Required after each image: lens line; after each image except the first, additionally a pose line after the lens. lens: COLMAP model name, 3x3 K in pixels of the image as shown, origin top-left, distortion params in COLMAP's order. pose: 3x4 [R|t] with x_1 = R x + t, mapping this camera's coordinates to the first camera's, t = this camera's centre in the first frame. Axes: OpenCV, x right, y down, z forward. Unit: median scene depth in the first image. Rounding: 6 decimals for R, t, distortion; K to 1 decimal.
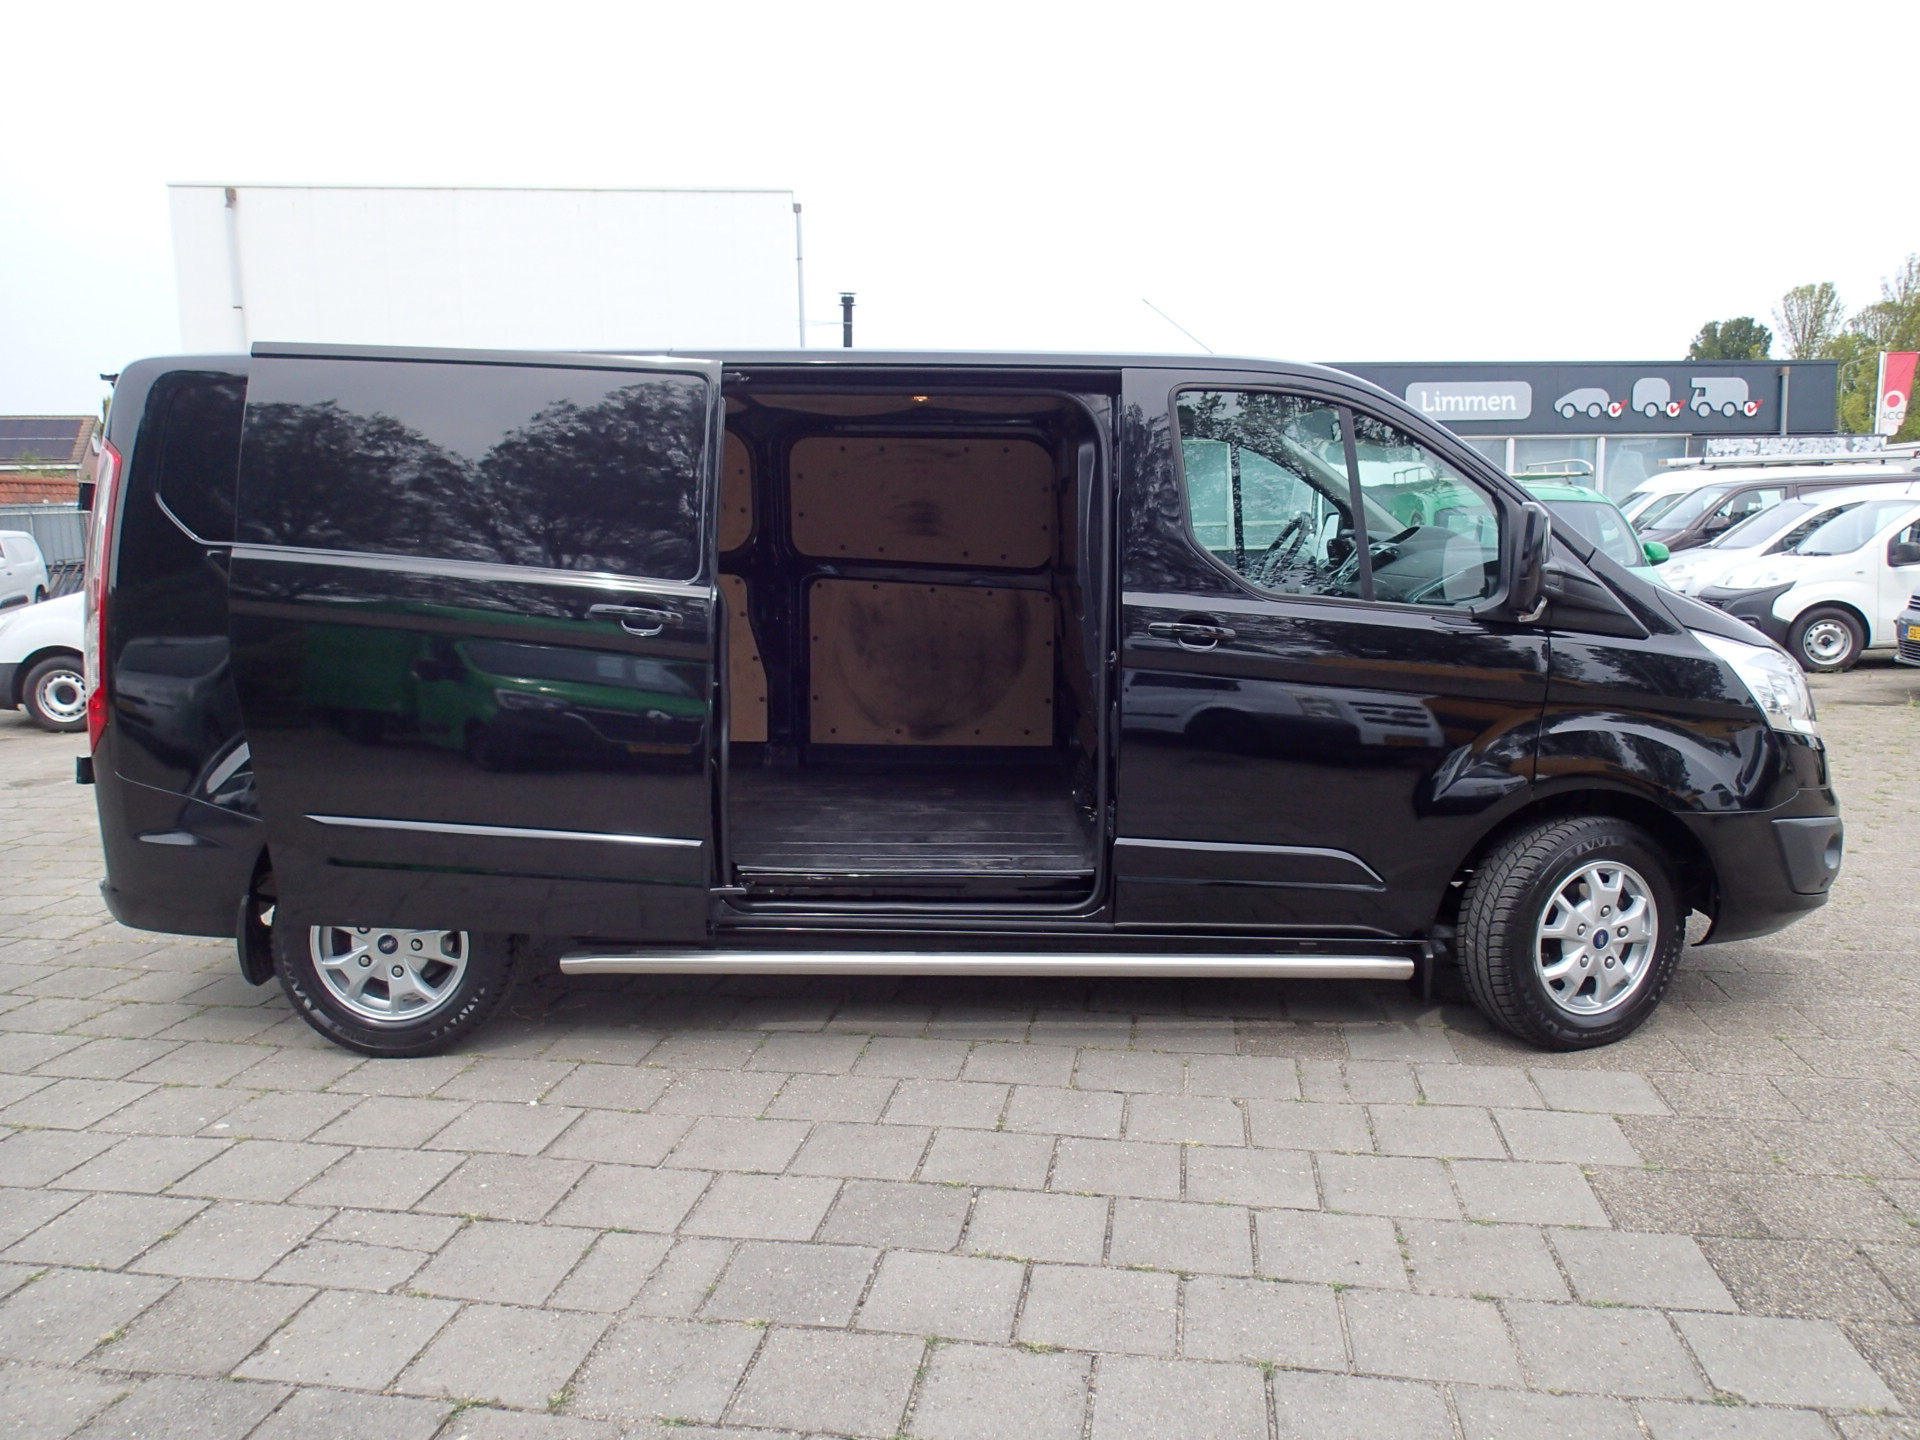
lens RADIAL K [[1426.4, 0, 974.4], [0, 1426.4, 717.5], [0, 0, 1]] dist [0.012199, -0.019573]
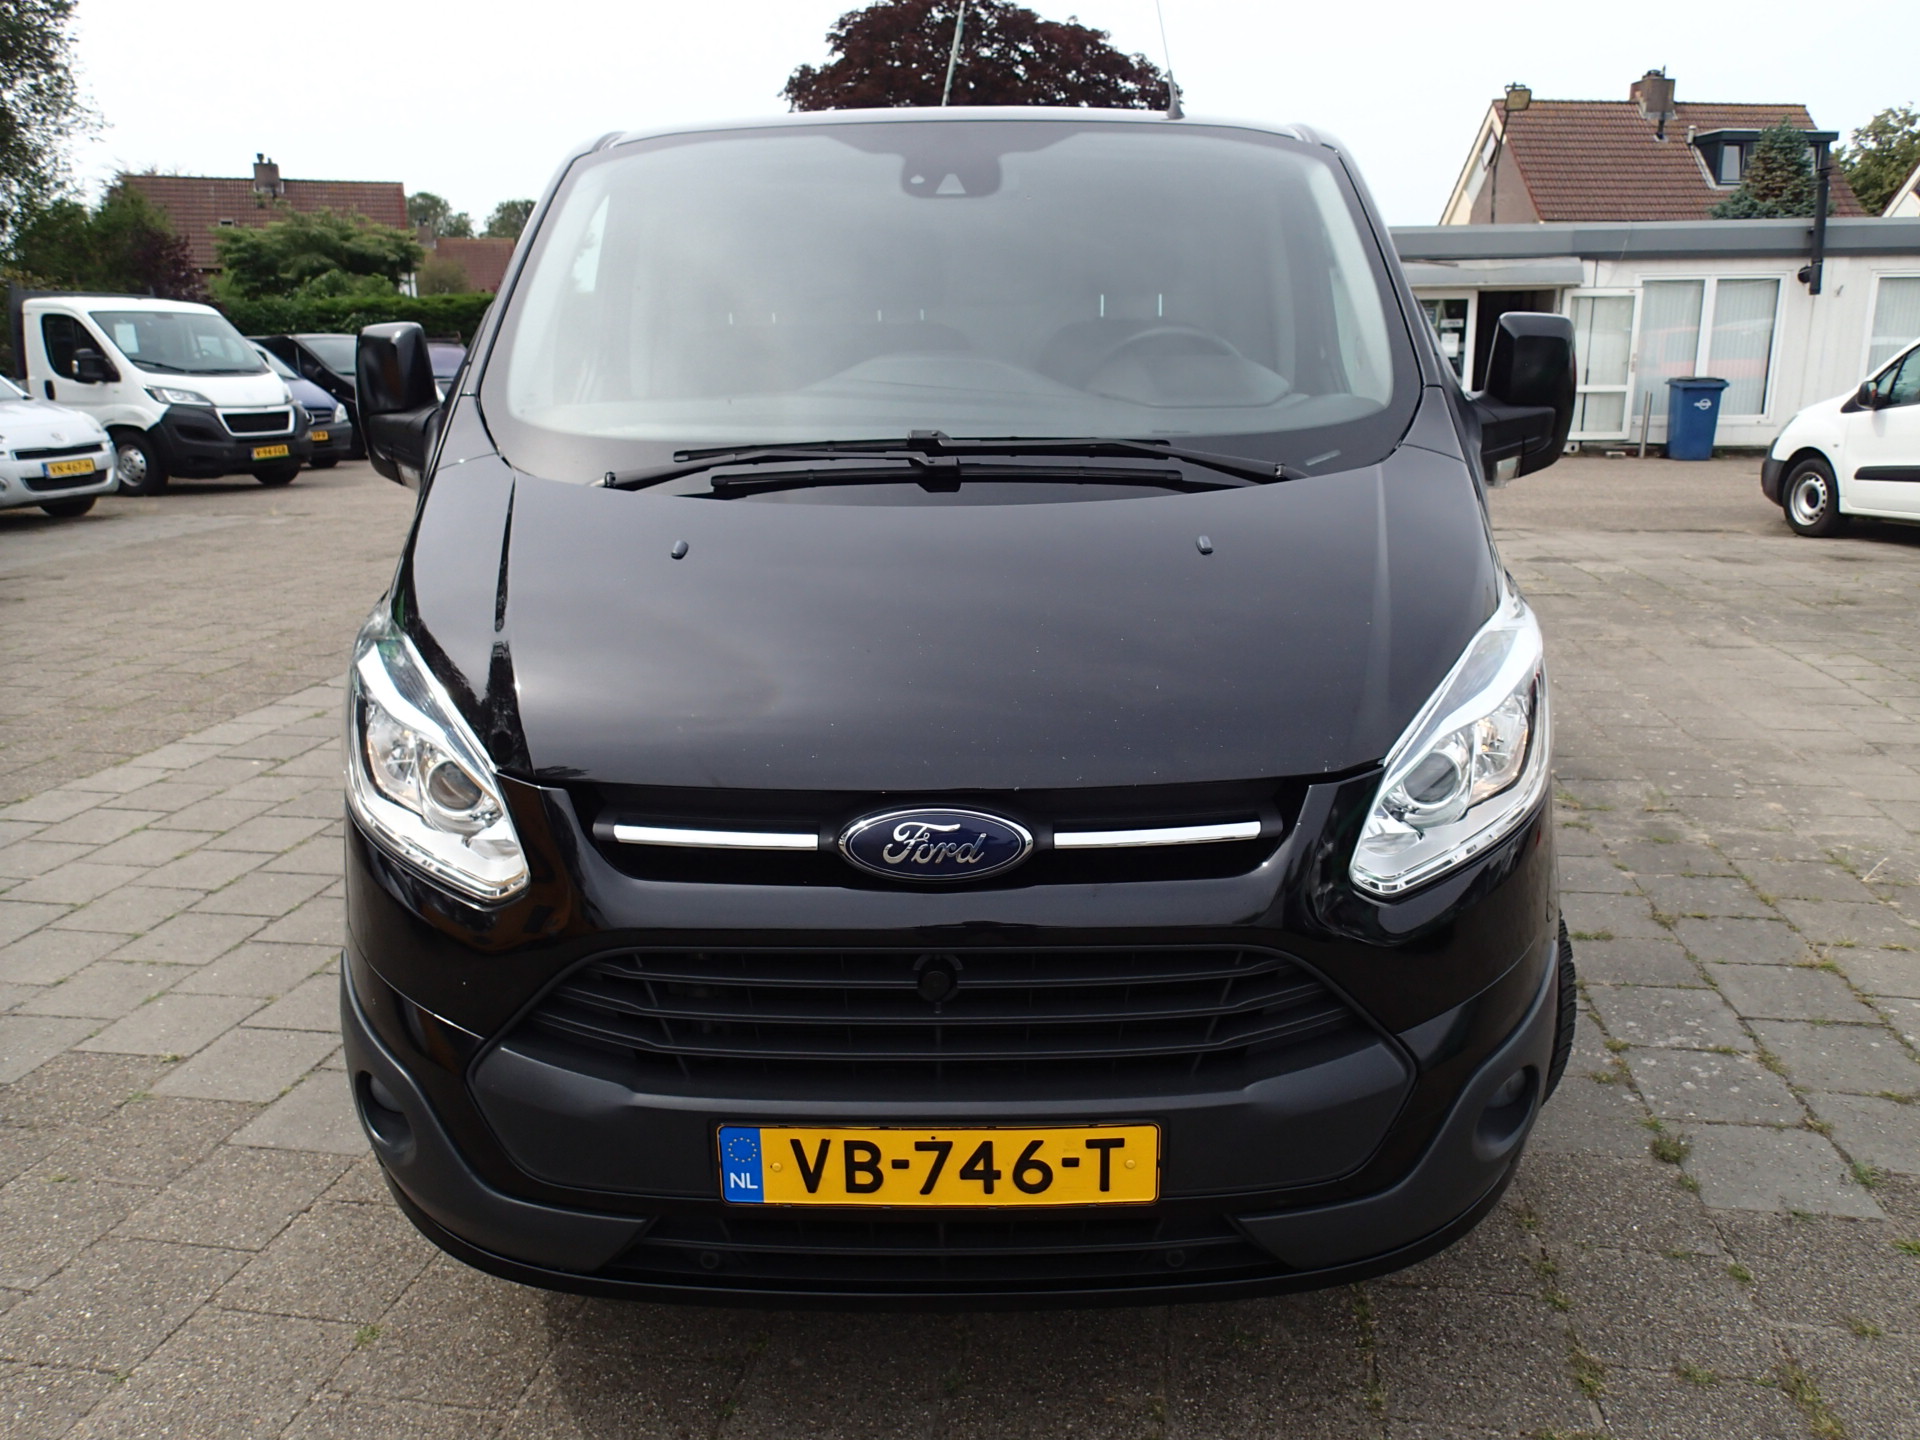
lens RADIAL K [[1426.4, 0, 966.1], [0, 1426.4, 722.1], [0, 0, 1]] dist [0.012199, -0.019573]
pose [[-0.013698, 0.269472, -0.962911, 1.086026], [-0.123520, 0.955169, 0.269063, -0.183308], [0.992248, 0.122624, 0.020201, 1.259418]]
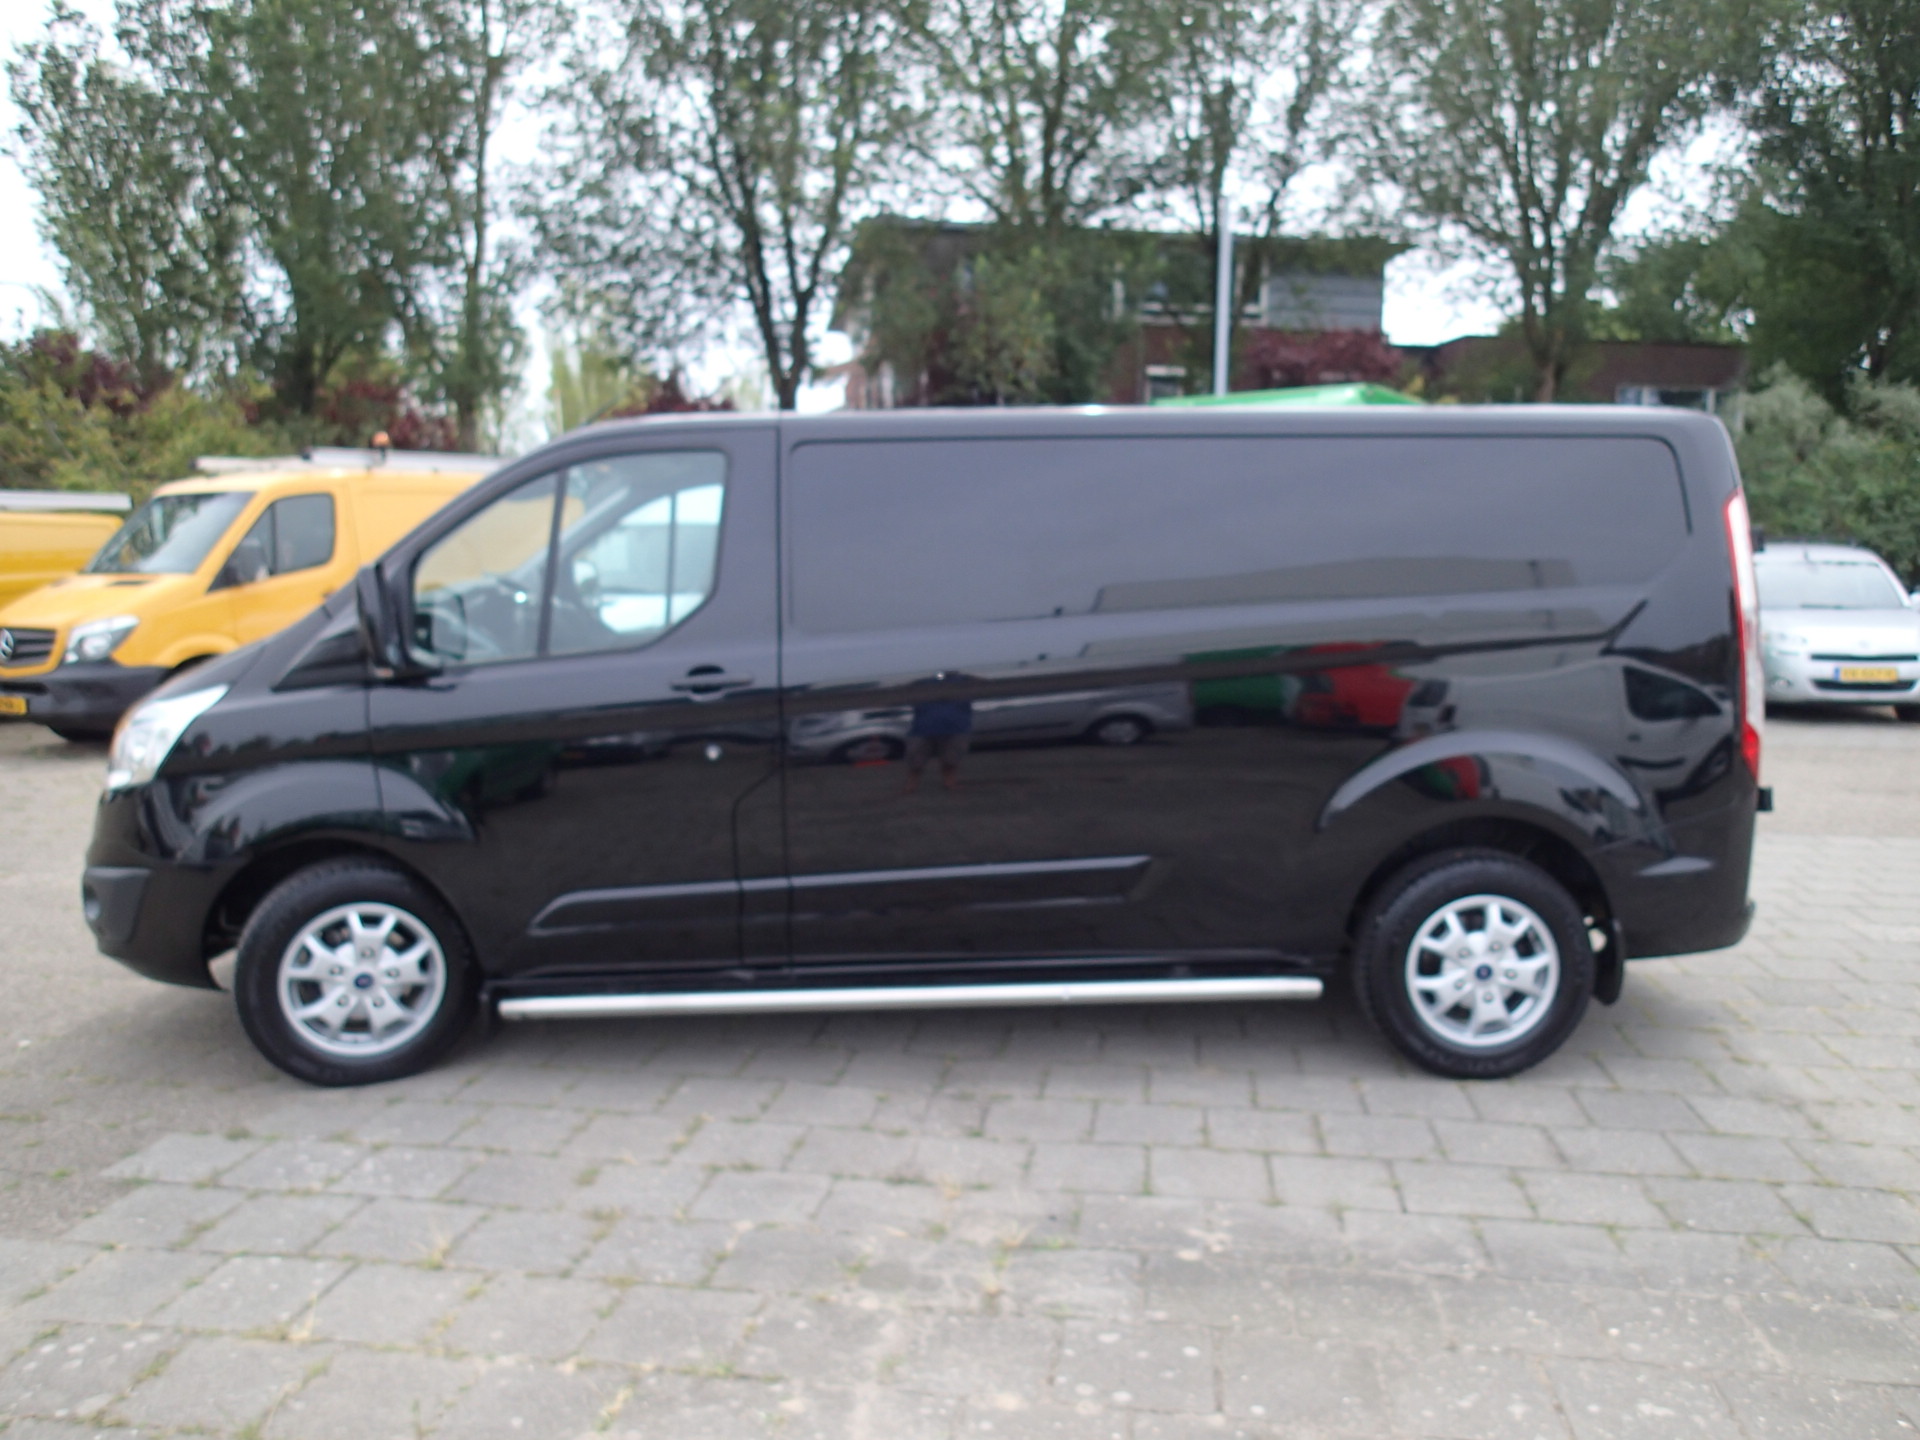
lens RADIAL K [[1426.4, 0, 959.5], [0, 1426.4, 716.7], [0, 0, 1]] dist [0.012199, -0.019573]
pose [[-0.999896, 0.013106, -0.005977, -0.033446], [0.011276, 0.970356, 0.241418, -0.353427], [0.008964, 0.241325, -0.970403, 2.536919]]
